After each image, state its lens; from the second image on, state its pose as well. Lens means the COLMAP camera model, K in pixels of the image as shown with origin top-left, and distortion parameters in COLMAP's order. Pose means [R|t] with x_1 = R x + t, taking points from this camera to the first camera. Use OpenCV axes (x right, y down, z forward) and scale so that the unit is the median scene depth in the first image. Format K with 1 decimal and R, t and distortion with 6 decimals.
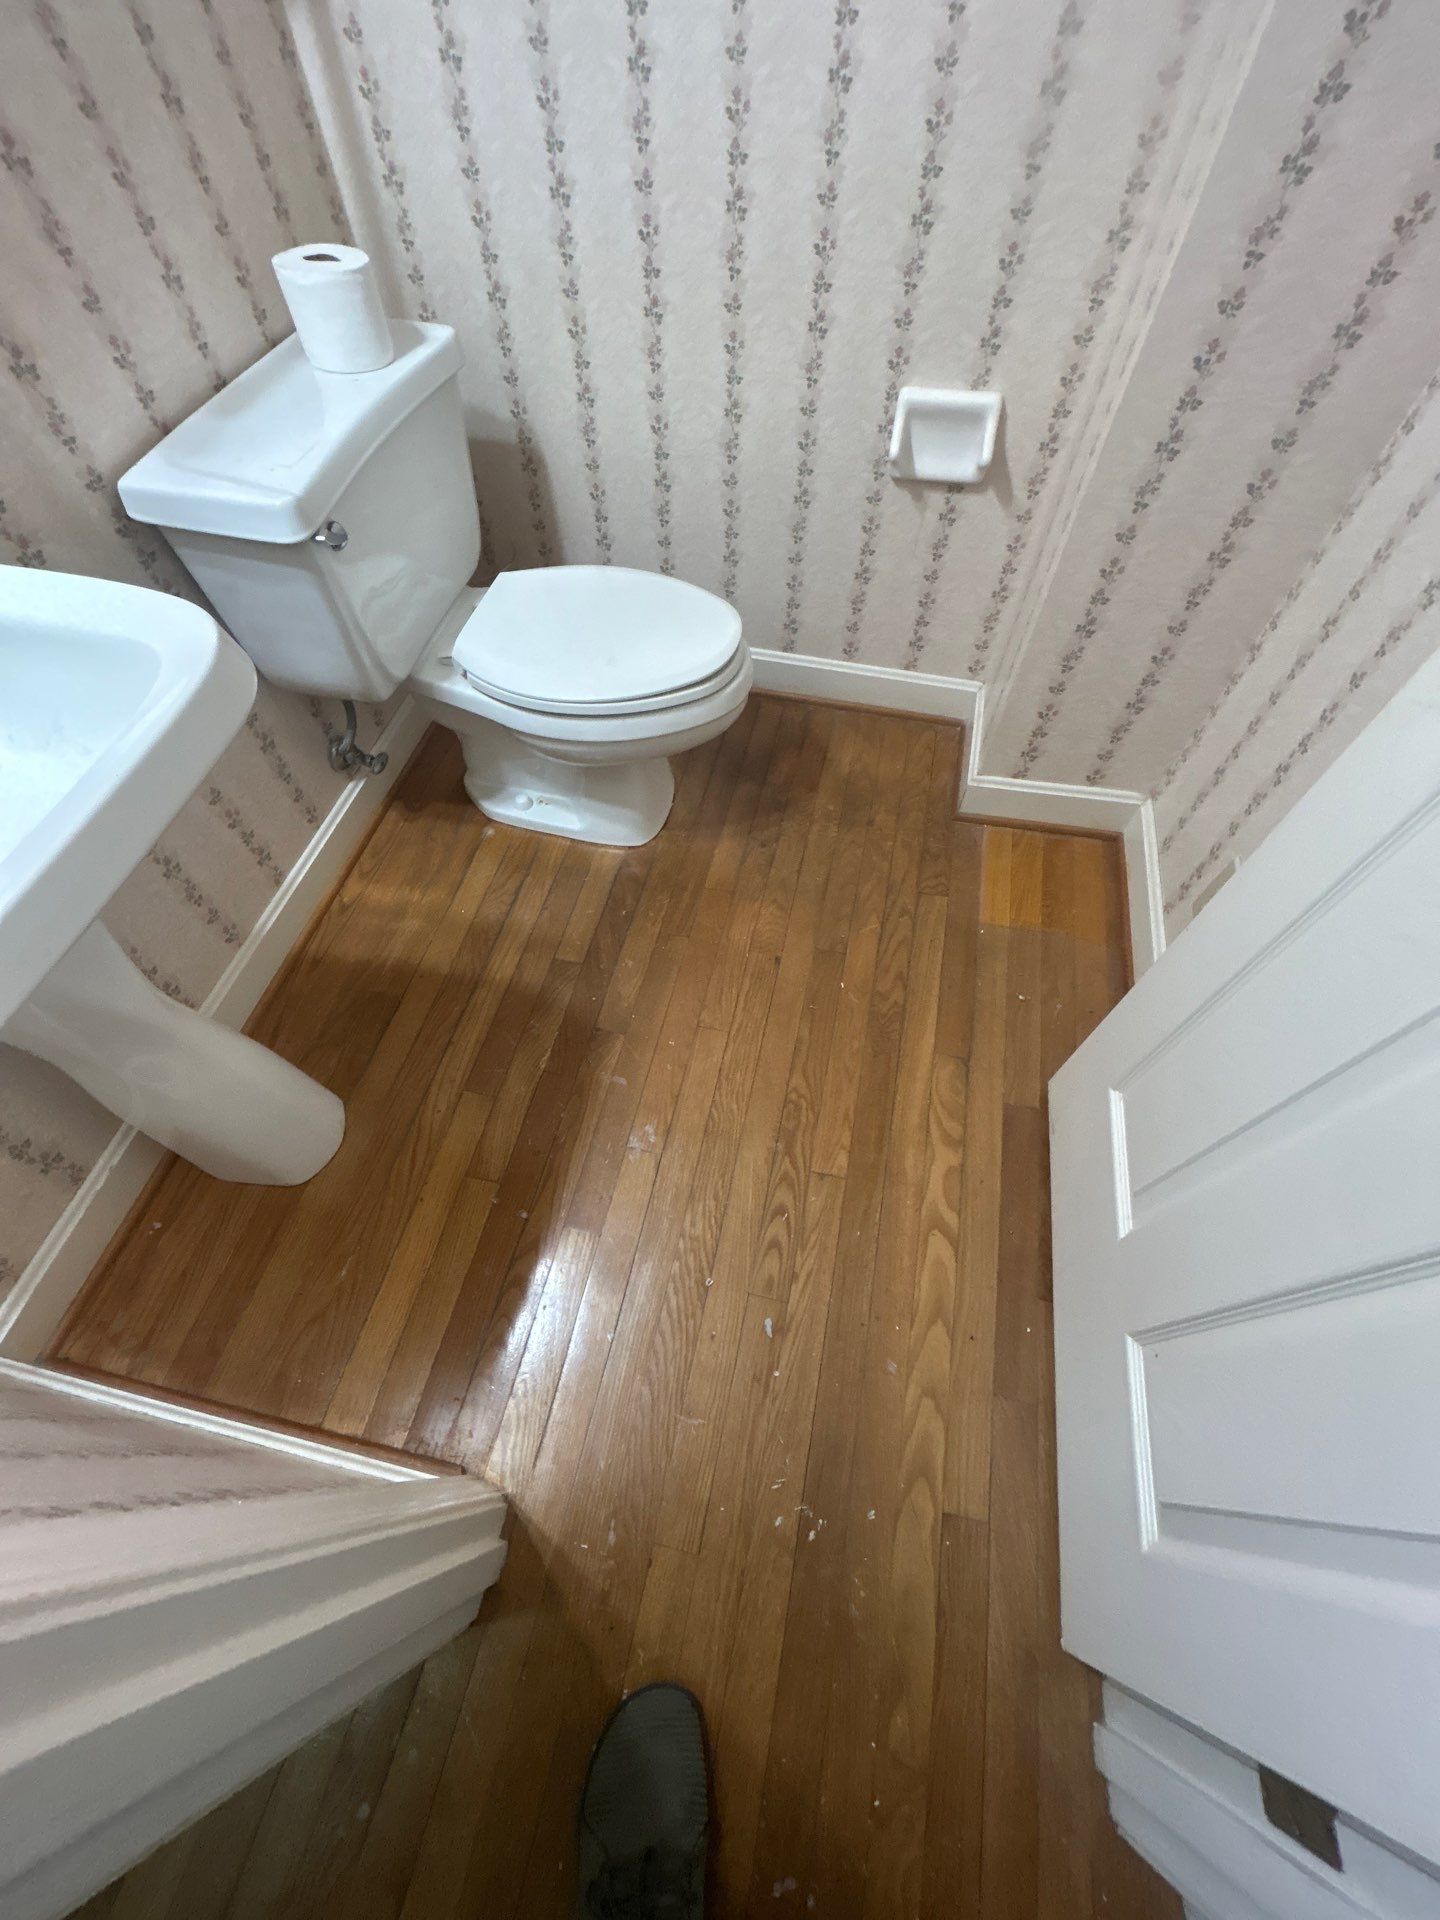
lens RADIAL K [[772.7, 0, 723.3], [0, 772.7, 960.4], [0, 0, 1]] dist [-0.002525, 0.001077]
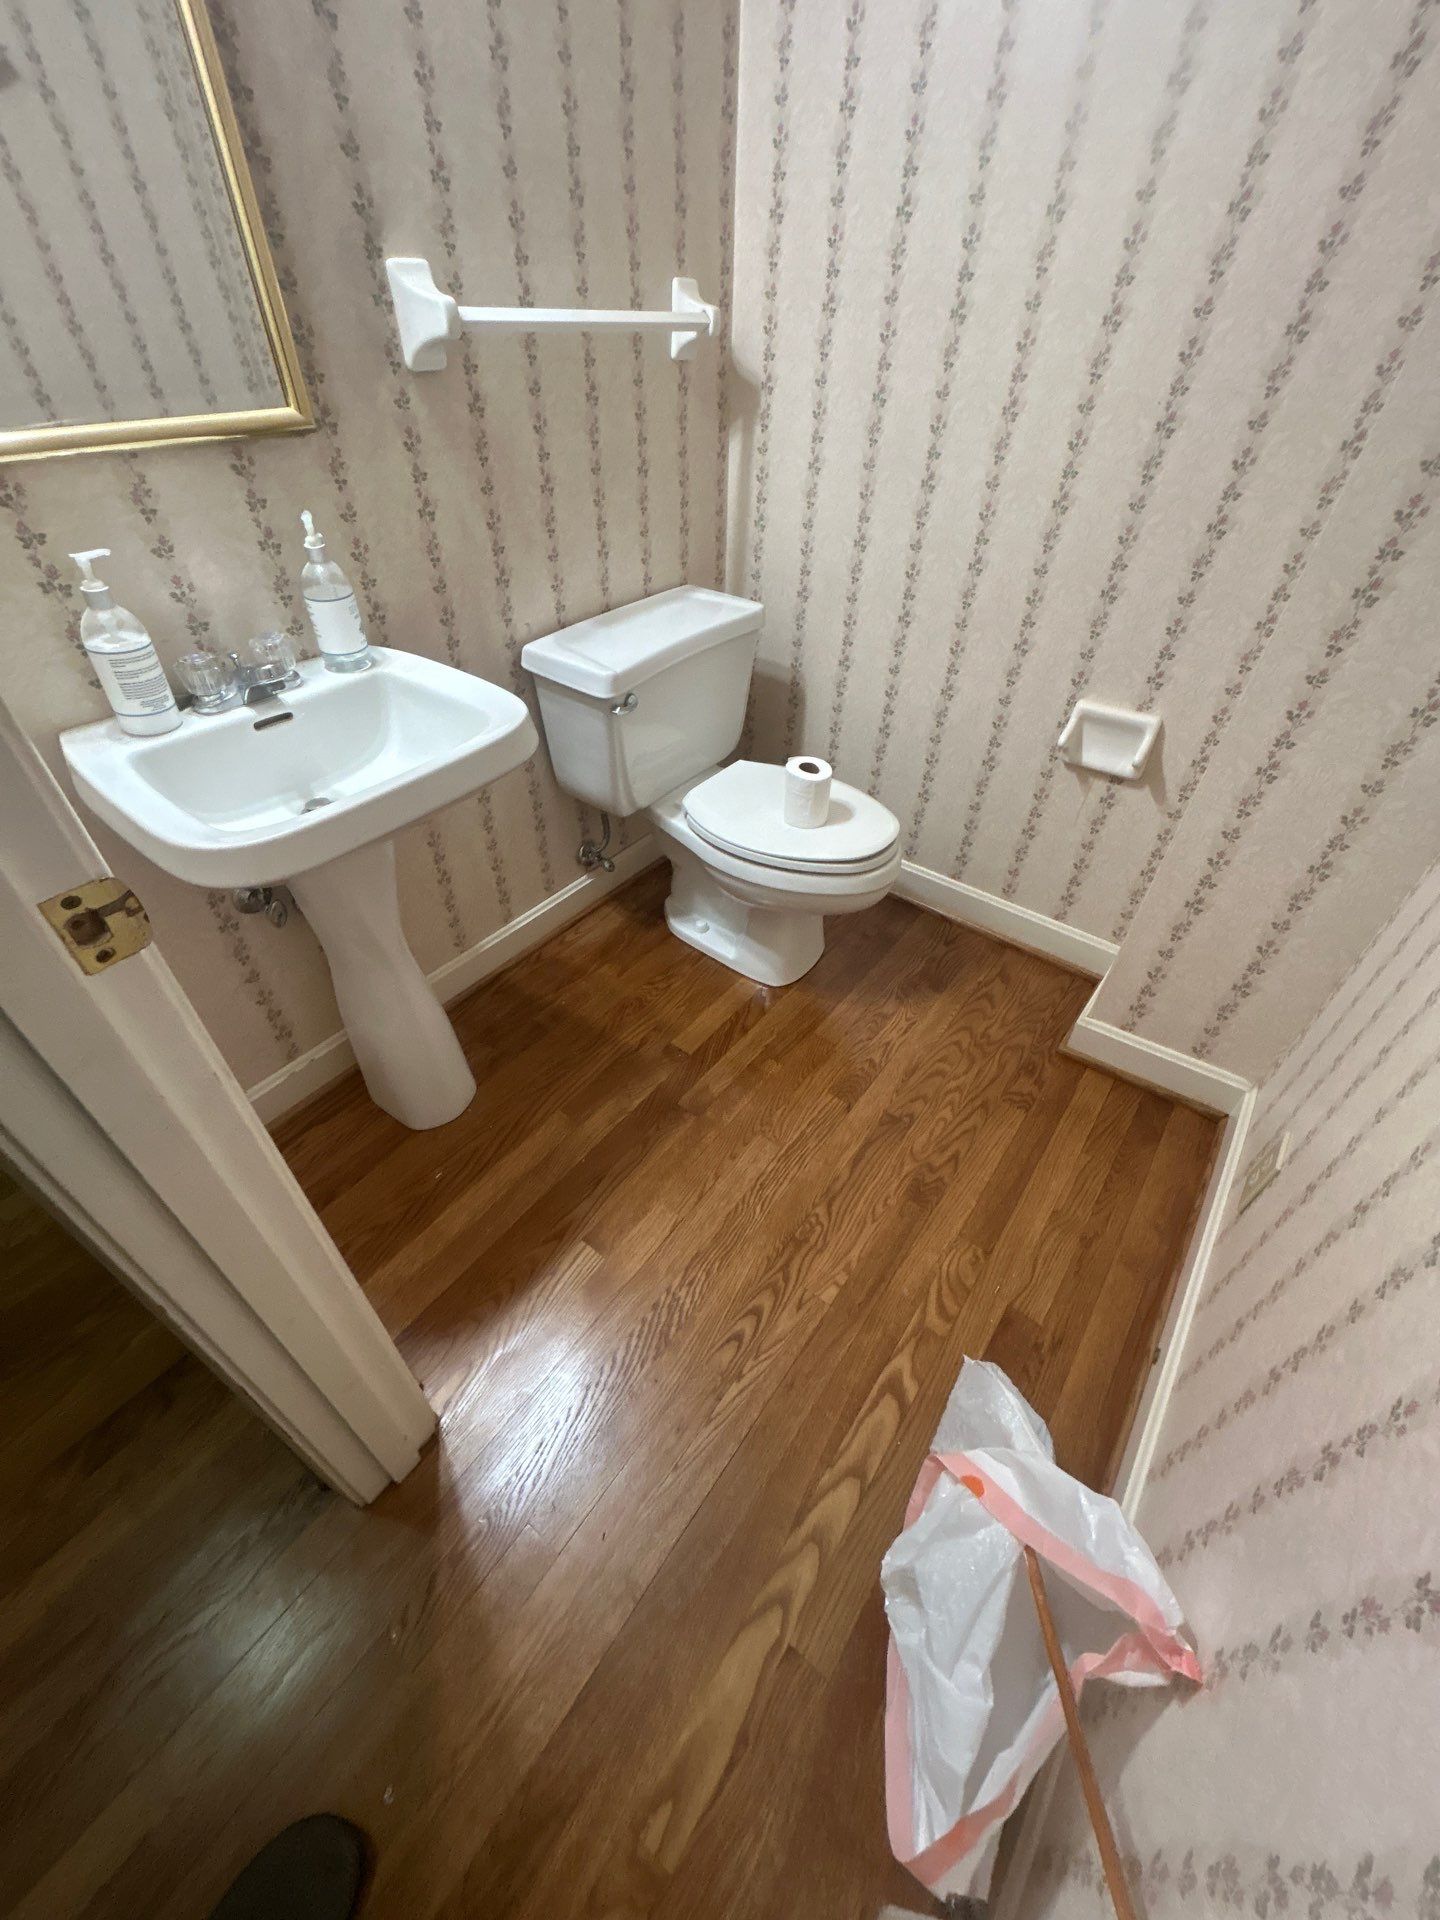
lens RADIAL K [[772.7, 0, 719.5], [0, 772.7, 960.1], [0, 0, 1]] dist [-0.002525, 0.001077]
pose [[0.911141, 0.287592, -0.295148, 0.189169], [-0.359692, 0.904528, -0.229022, 0.145700], [0.201105, 0.314833, 0.927597, -0.156655]]
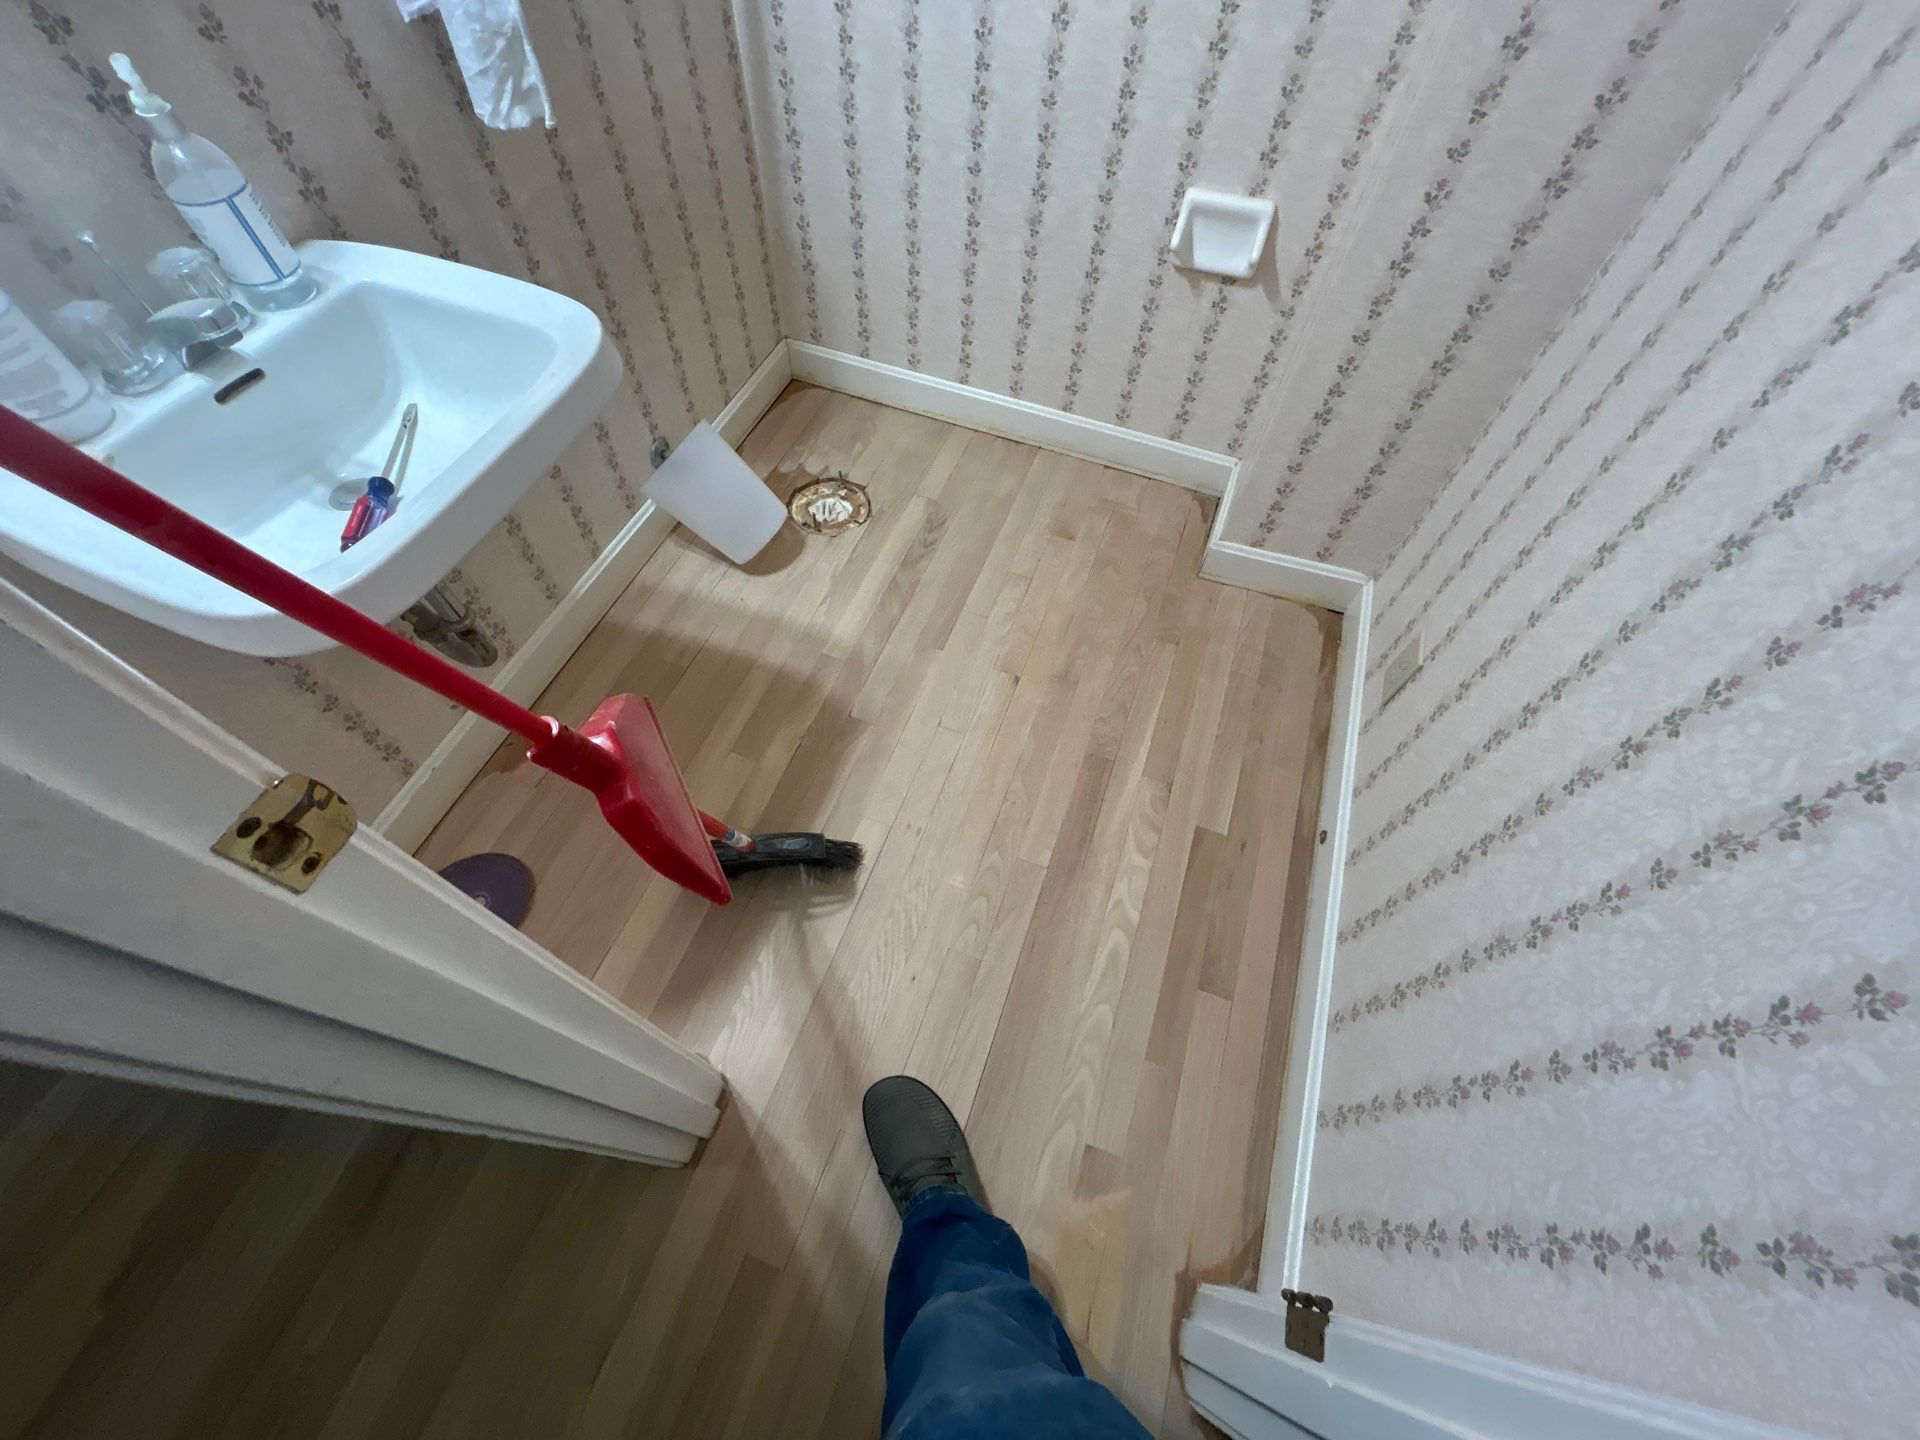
lens RADIAL K [[772.7, 0, 958.5], [0, 772.7, 724.1], [0, 0, 1]] dist [-0.002525, 0.001077]
pose [[0.990690, 0.130853, -0.037571, 0.041723], [-0.130777, 0.991402, 0.004494, 0.078801], [0.037836, 0.000461, 0.999284, -0.145532]]
